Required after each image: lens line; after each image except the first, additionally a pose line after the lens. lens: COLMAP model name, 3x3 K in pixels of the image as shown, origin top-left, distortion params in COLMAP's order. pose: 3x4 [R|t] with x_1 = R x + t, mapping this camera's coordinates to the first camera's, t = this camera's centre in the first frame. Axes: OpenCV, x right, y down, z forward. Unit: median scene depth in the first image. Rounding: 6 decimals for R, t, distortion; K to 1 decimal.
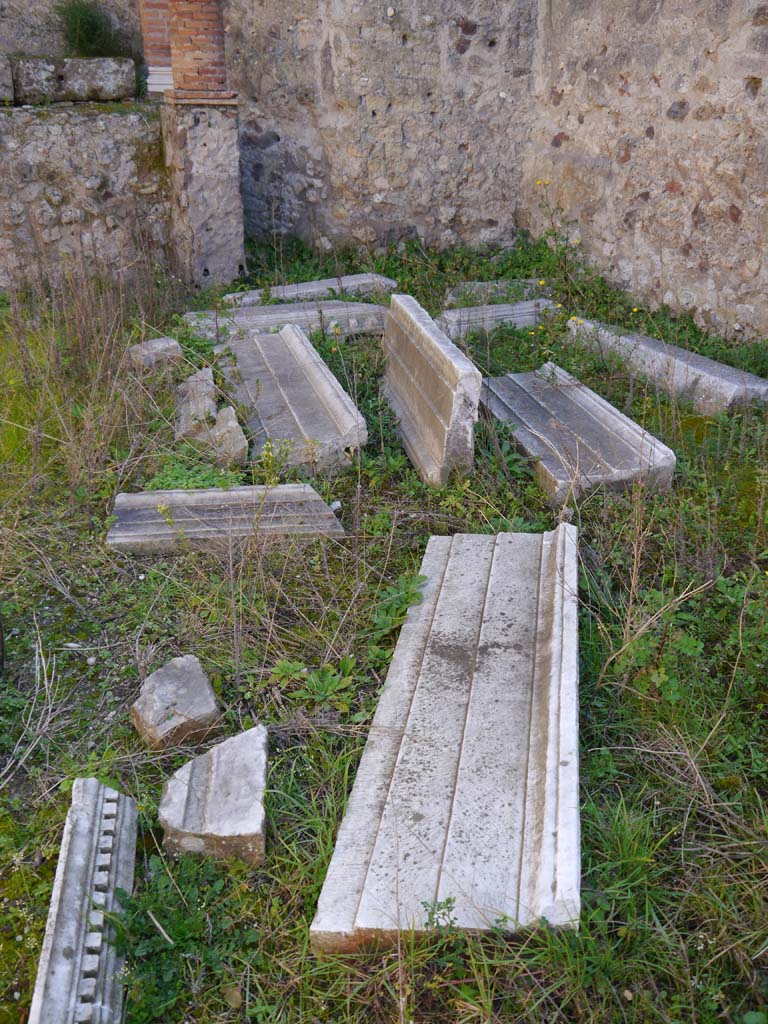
lens RADIAL K [[846.7, 0, 384.1], [0, 846.7, 511.9], [0, 0, 1]] dist [-0.052852, 0.032104]
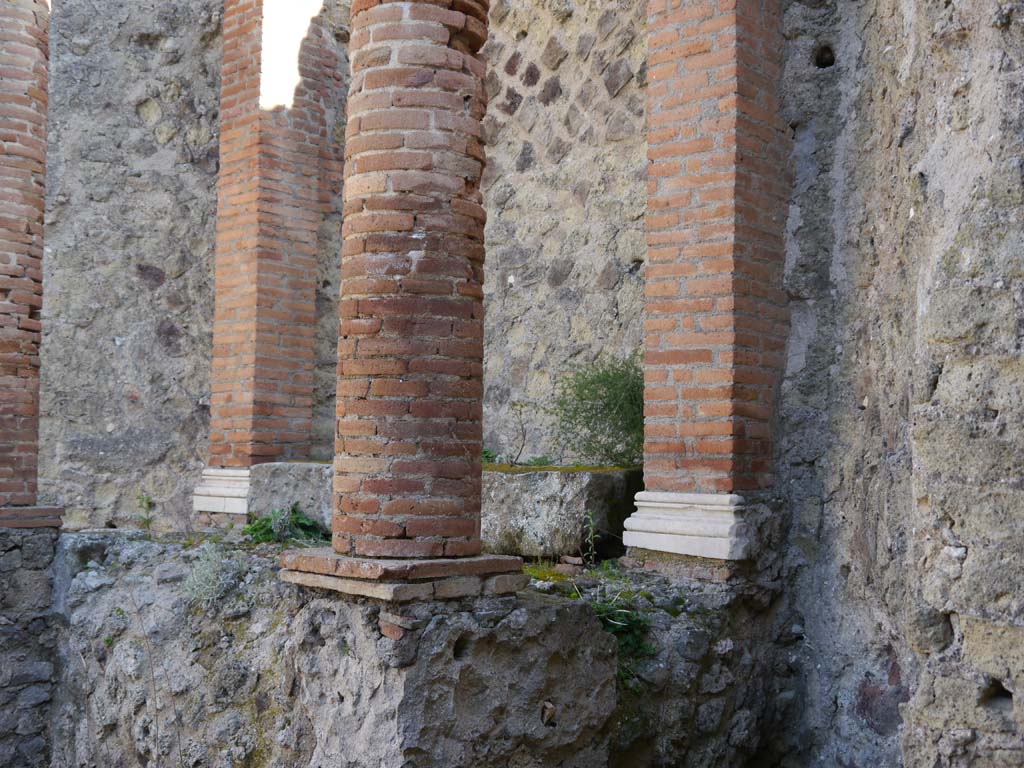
lens RADIAL K [[1253.4, 0, 512.0], [0, 1253.4, 384.2], [0, 0, 1]] dist [-0.005896, 0.000000]
pose [[0.403314, -0.063747, -0.912838, 0.291119], [-0.439045, 0.861766, -0.254162, -0.451917], [0.802856, 0.503284, 0.319575, 0.831979]]
